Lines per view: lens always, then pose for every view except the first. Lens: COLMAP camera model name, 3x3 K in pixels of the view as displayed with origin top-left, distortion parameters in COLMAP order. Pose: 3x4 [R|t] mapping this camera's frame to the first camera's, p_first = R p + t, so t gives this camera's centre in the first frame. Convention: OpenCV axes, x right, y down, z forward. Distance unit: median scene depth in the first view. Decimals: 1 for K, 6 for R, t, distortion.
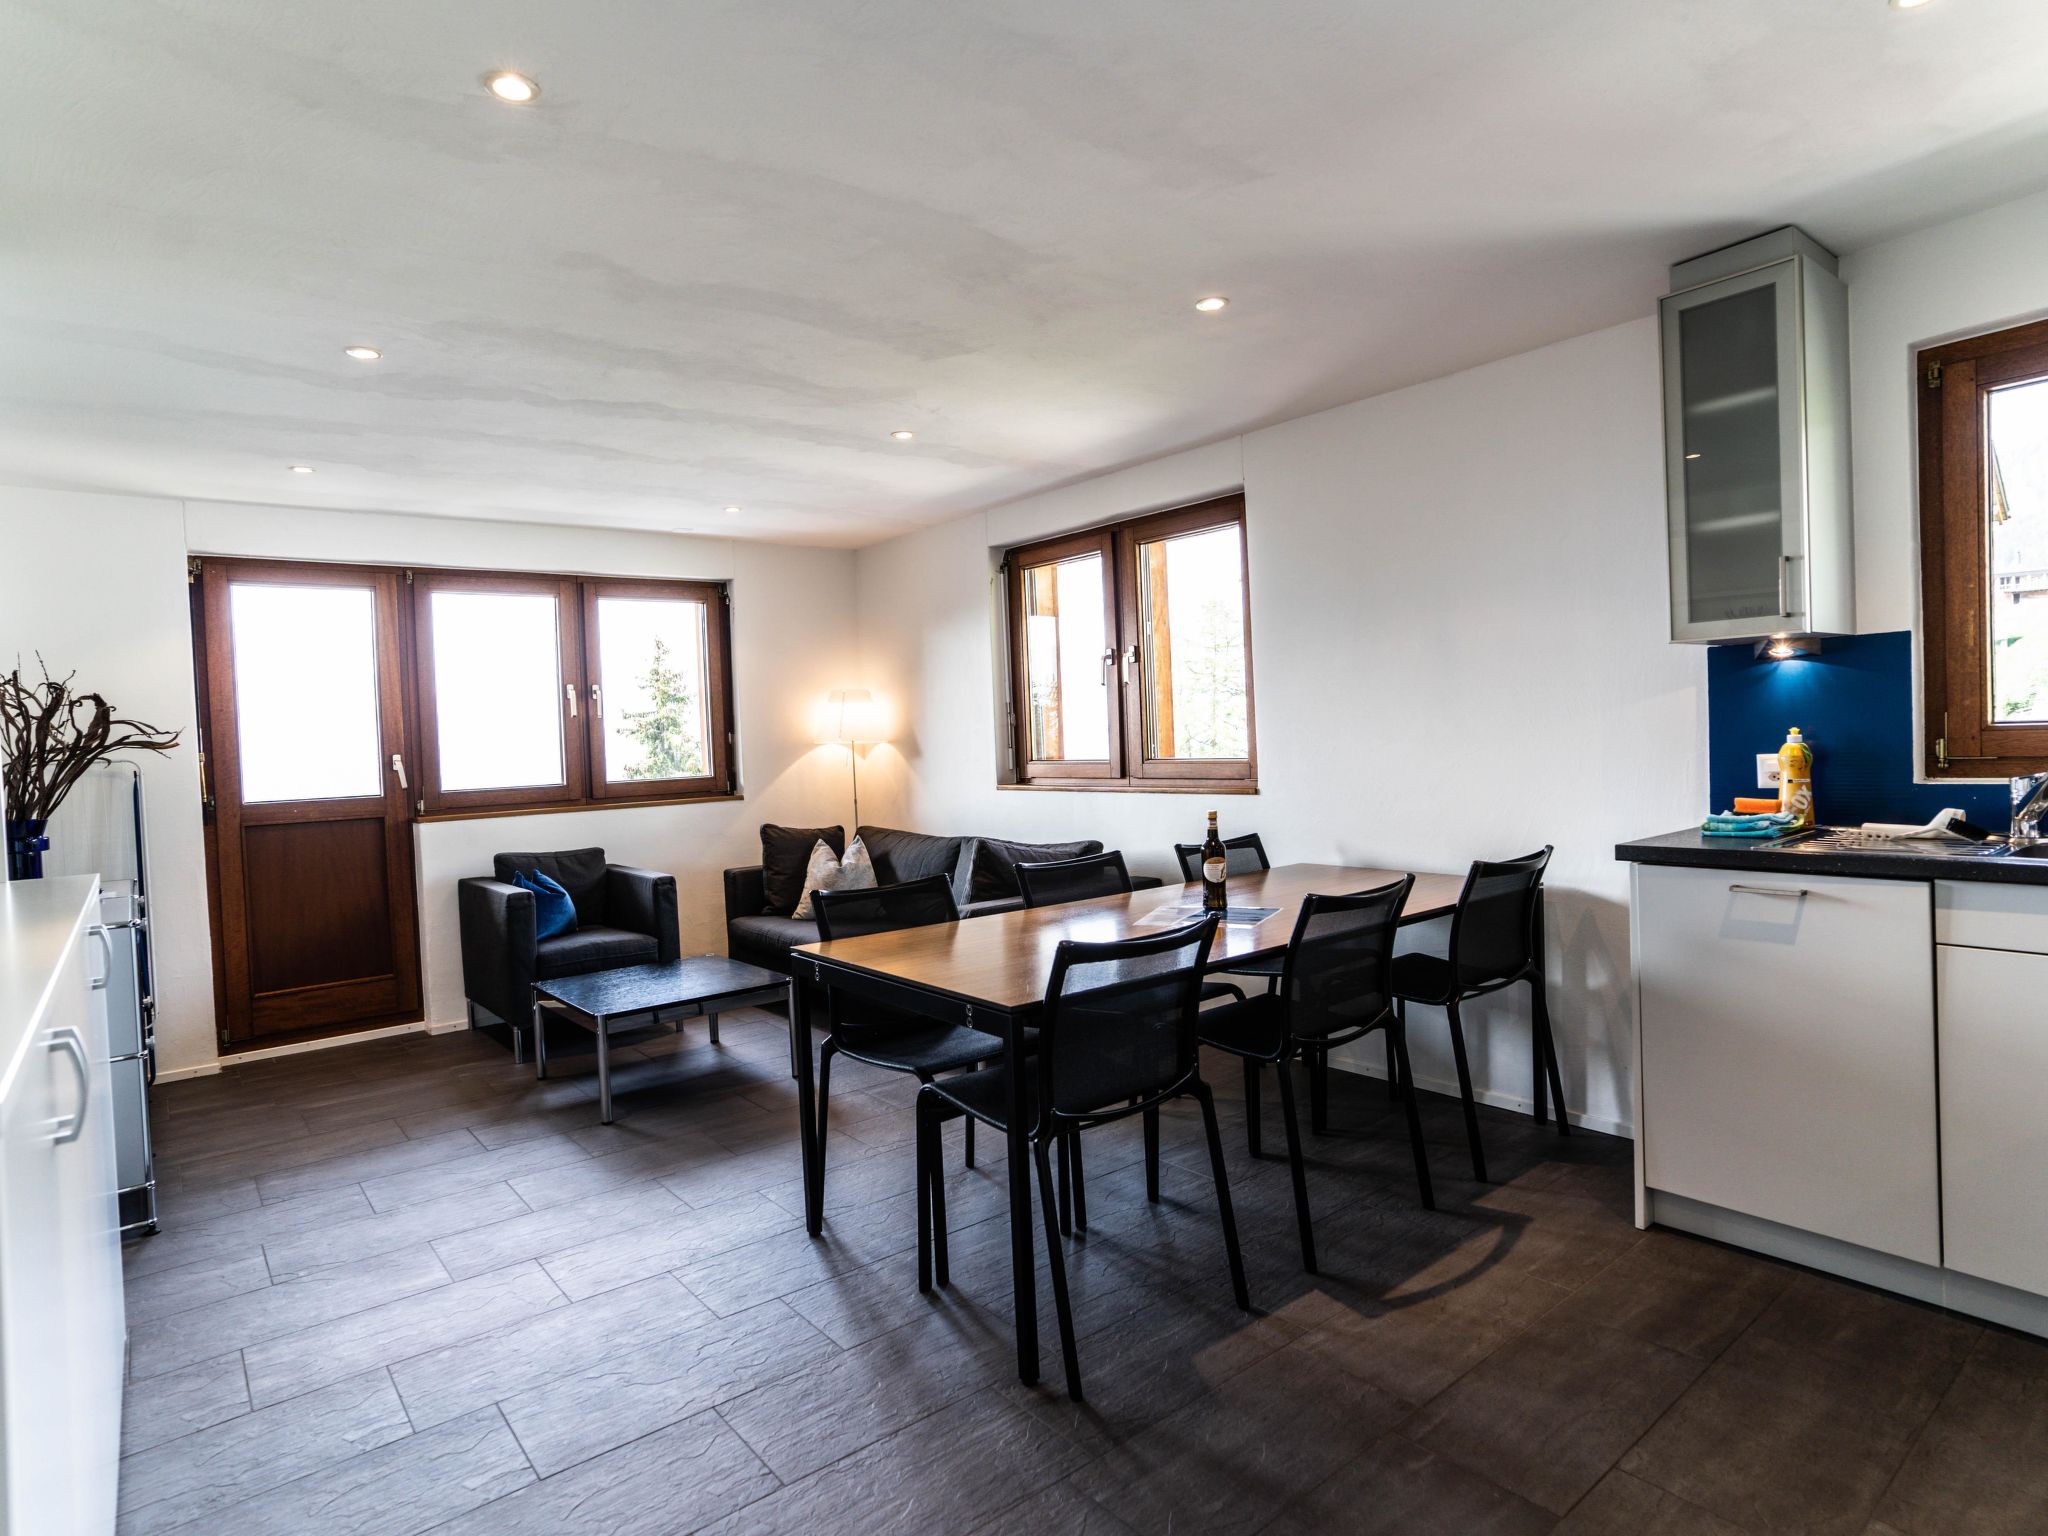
lens RADIAL K [[1125.4, 0, 1025.7], [0, 1125.4, 766.1], [0, 0, 1]] dist [-0.072271, 0.052190]
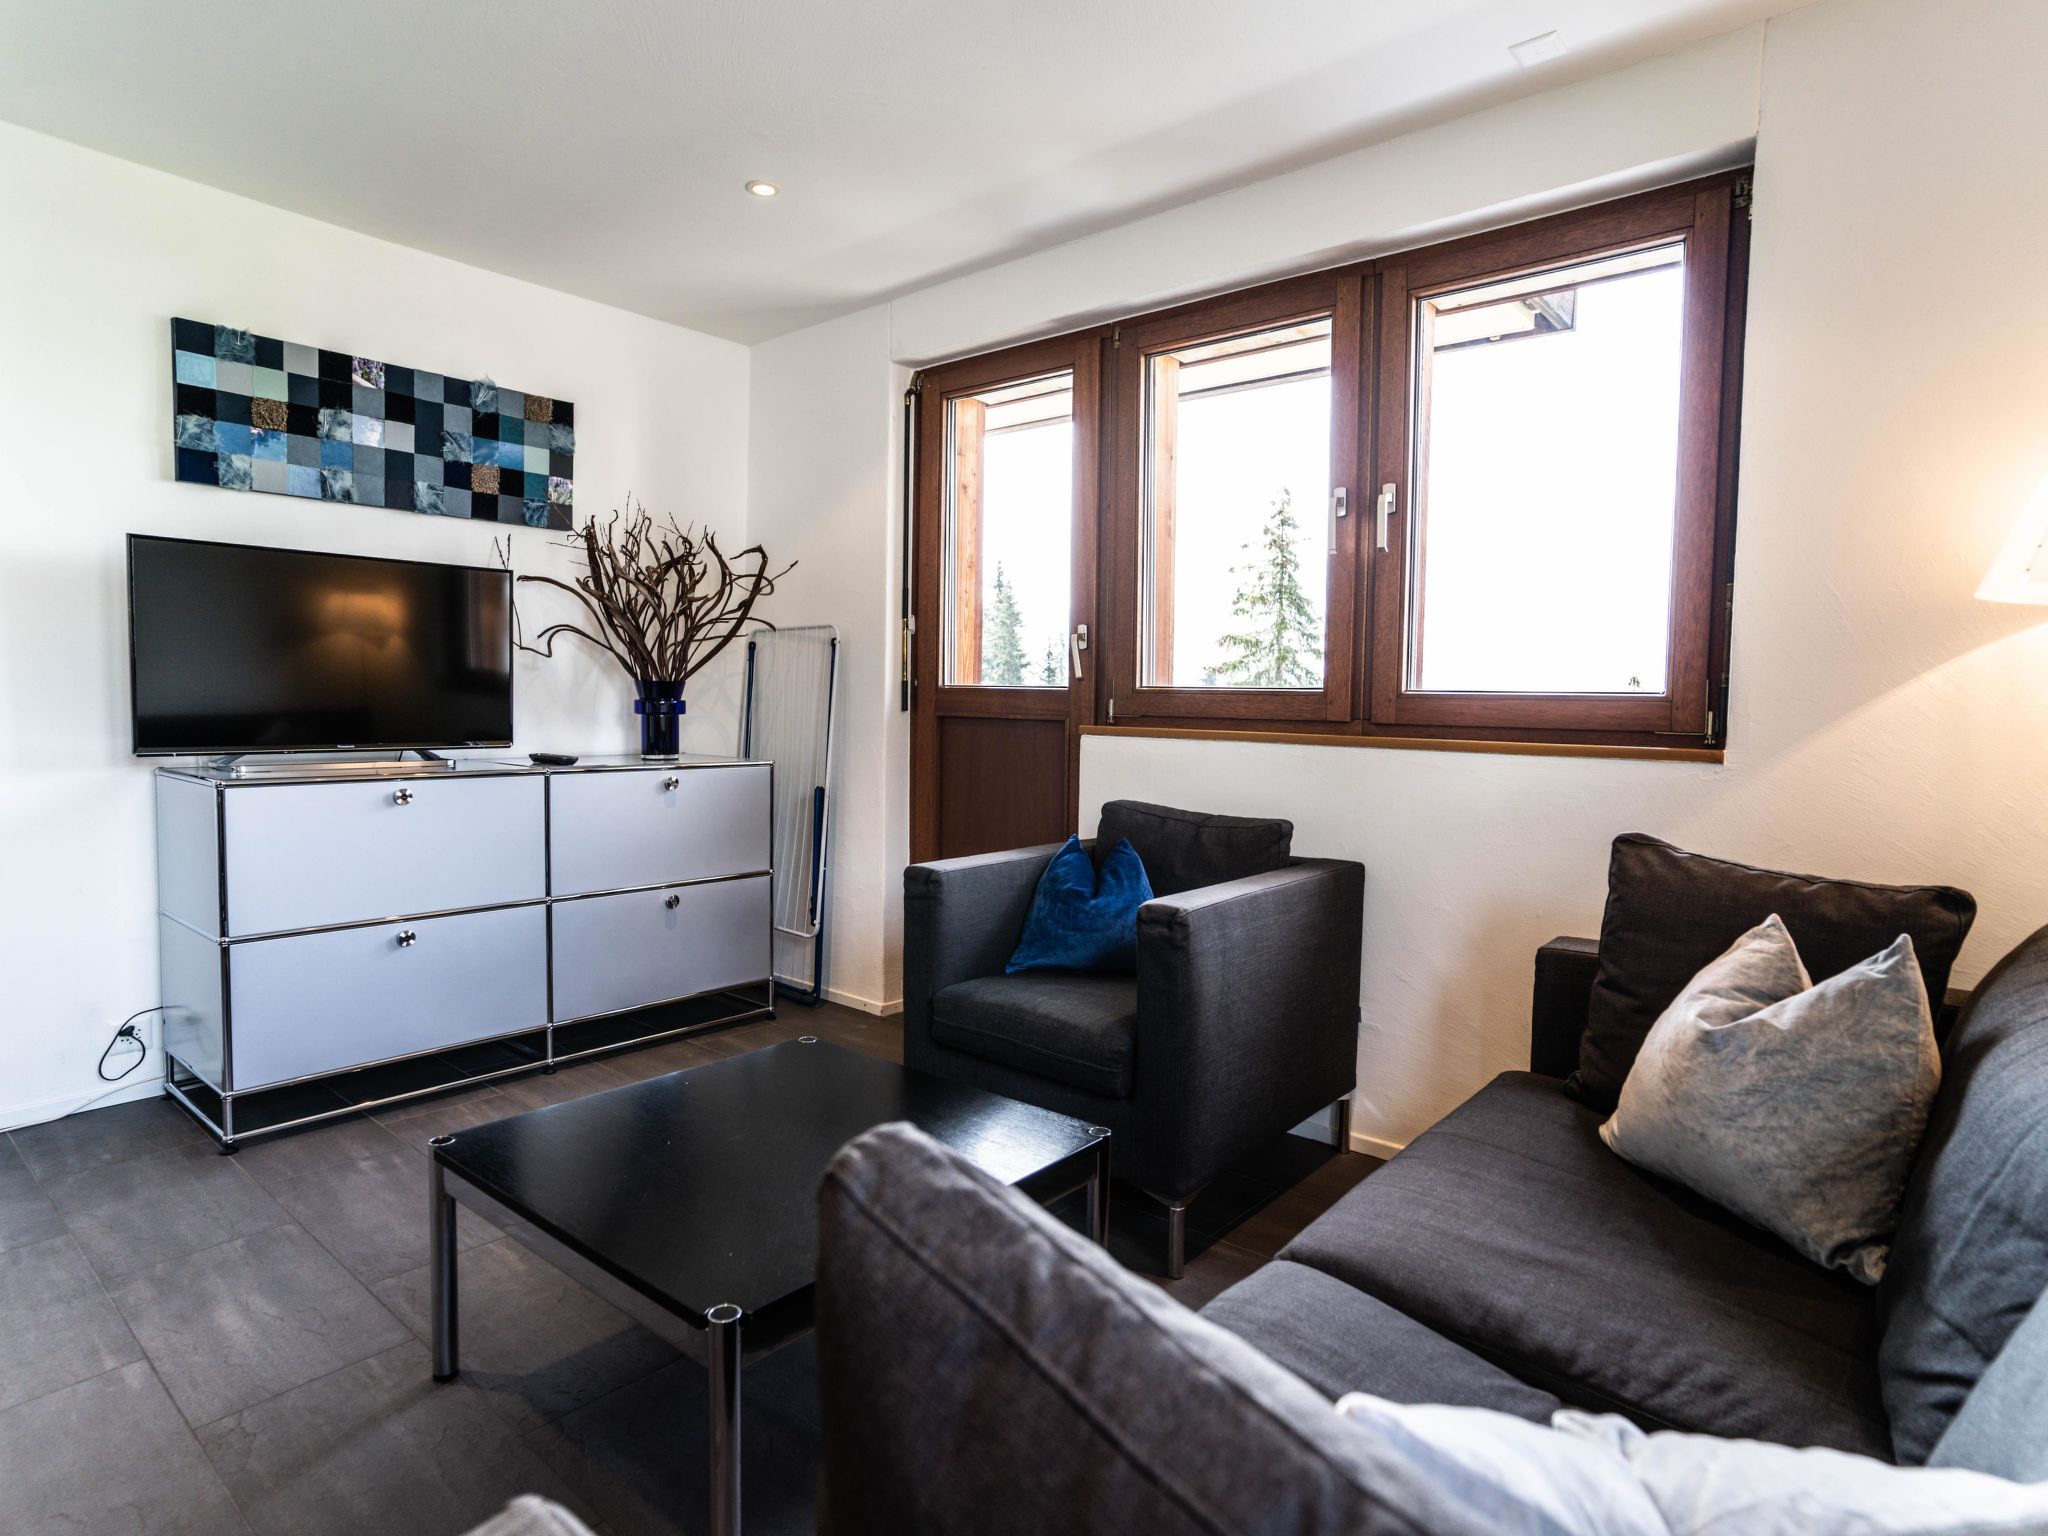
lens RADIAL K [[1110.8, 0, 1028.0], [0, 1110.8, 772.4], [0, 0, 1]] dist [-0.062477, 0.049908]
pose [[0.191949, 0.111237, -0.975081, 0.057231], [-0.055269, 0.993204, 0.102424, 0.009872], [0.979847, 0.034231, 0.196793, 0.785243]]
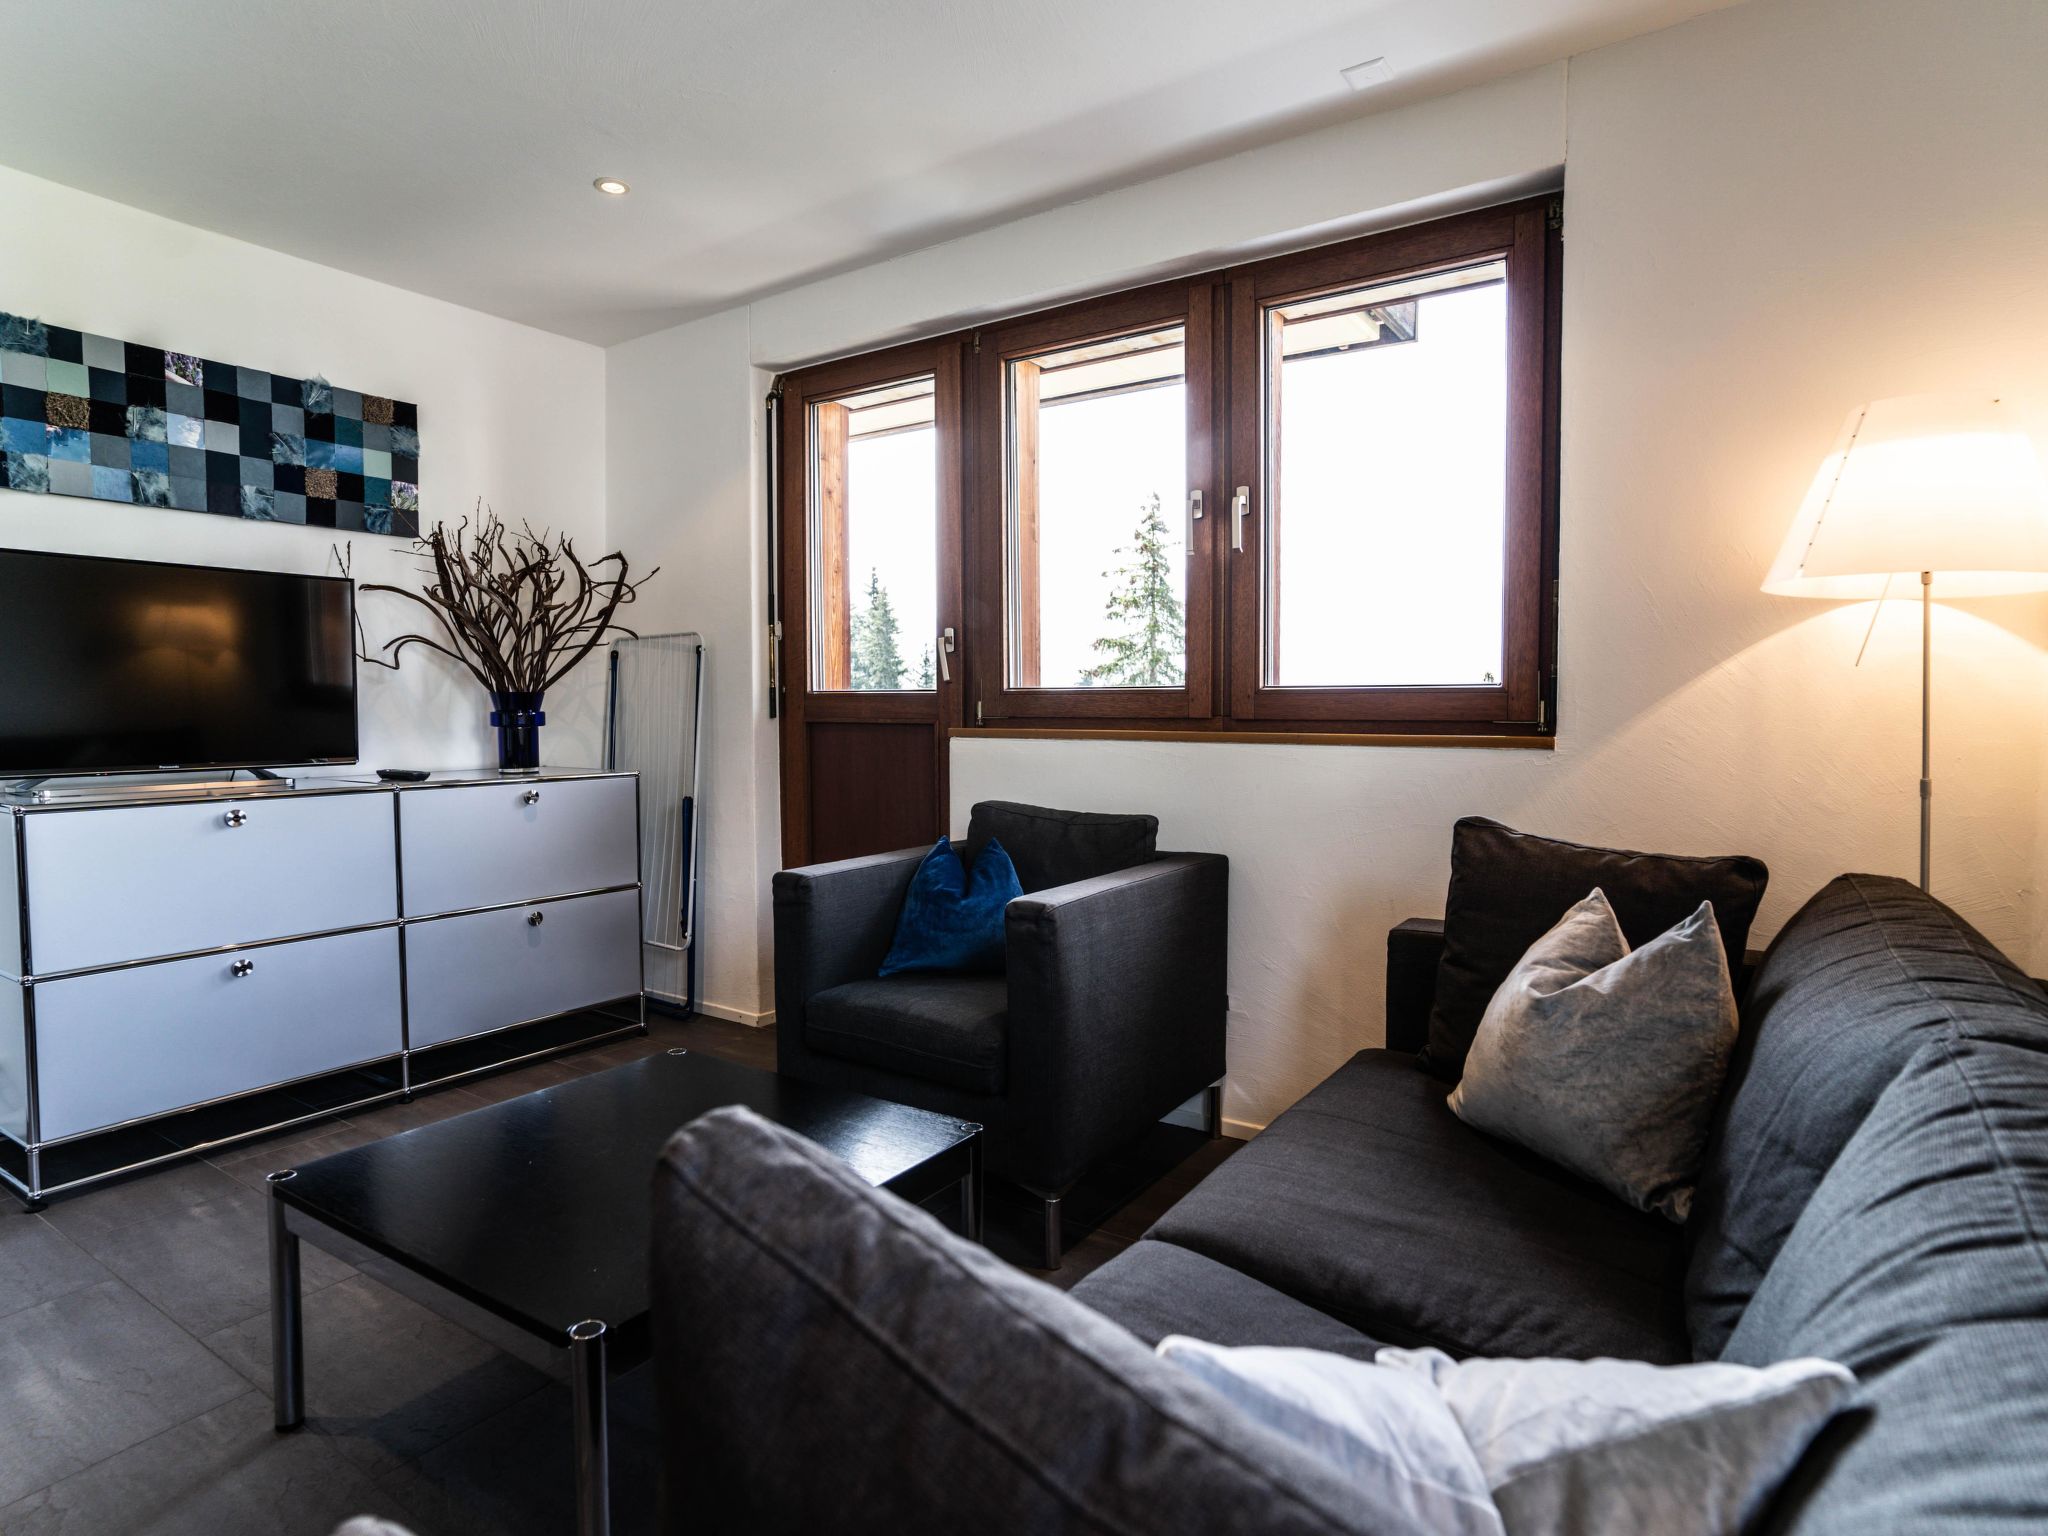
lens RADIAL K [[1111.1, 0, 1021.7], [0, 1111.1, 773.7], [0, 0, 1]] dist [-0.058646, 0.045351]
pose [[0.292593, 0.100898, -0.950899, 0.062033], [-0.039750, 0.994841, 0.093329, 0.011243], [0.955410, 0.010491, 0.295095, 0.789569]]
